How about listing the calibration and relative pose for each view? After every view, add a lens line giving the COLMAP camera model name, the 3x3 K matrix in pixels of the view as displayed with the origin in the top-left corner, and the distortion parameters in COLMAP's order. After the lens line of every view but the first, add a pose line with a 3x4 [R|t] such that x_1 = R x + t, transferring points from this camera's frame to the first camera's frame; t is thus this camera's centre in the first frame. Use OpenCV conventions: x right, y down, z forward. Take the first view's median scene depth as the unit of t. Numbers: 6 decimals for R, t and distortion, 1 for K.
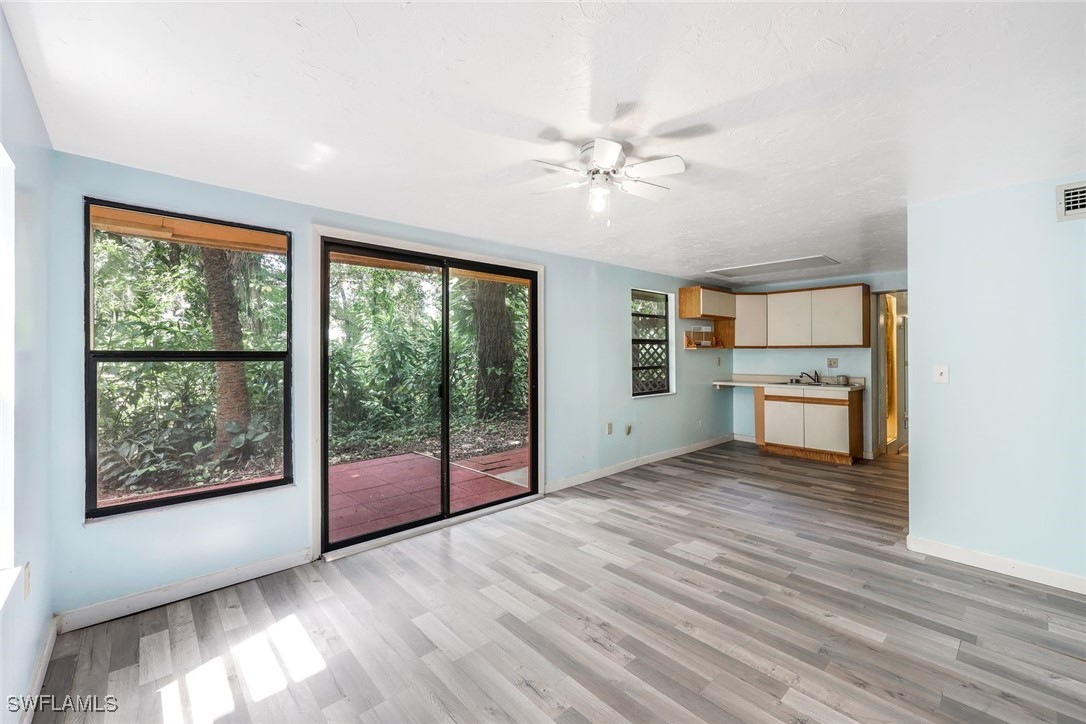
lens RADIAL K [[439.3, 0, 542.0], [0, 439.3, 358.4], [0, 0, 1]] dist [0.001671, 0.000159]
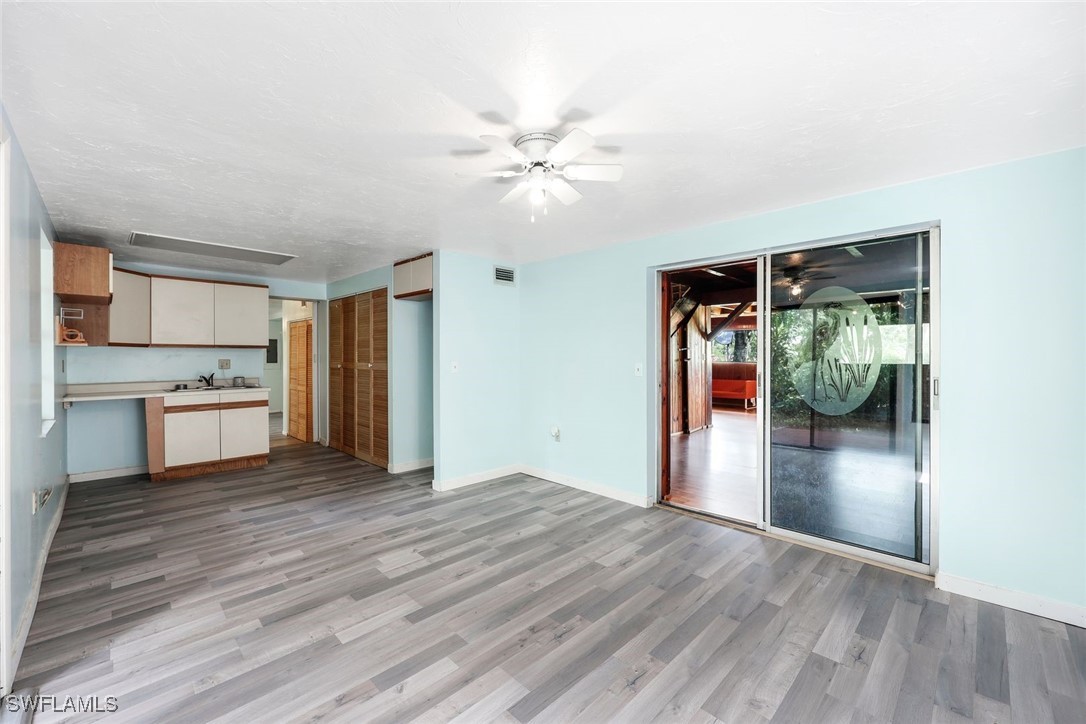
lens RADIAL K [[439.3, 0, 542.0], [0, 439.3, 358.4], [0, 0, 1]] dist [0.001671, 0.000159]
pose [[-0.038190, -0.003651, 0.999264, -0.496098], [0.009300, 0.999949, 0.004009, 0.001147], [-0.999227, 0.009446, -0.038154, 0.604616]]
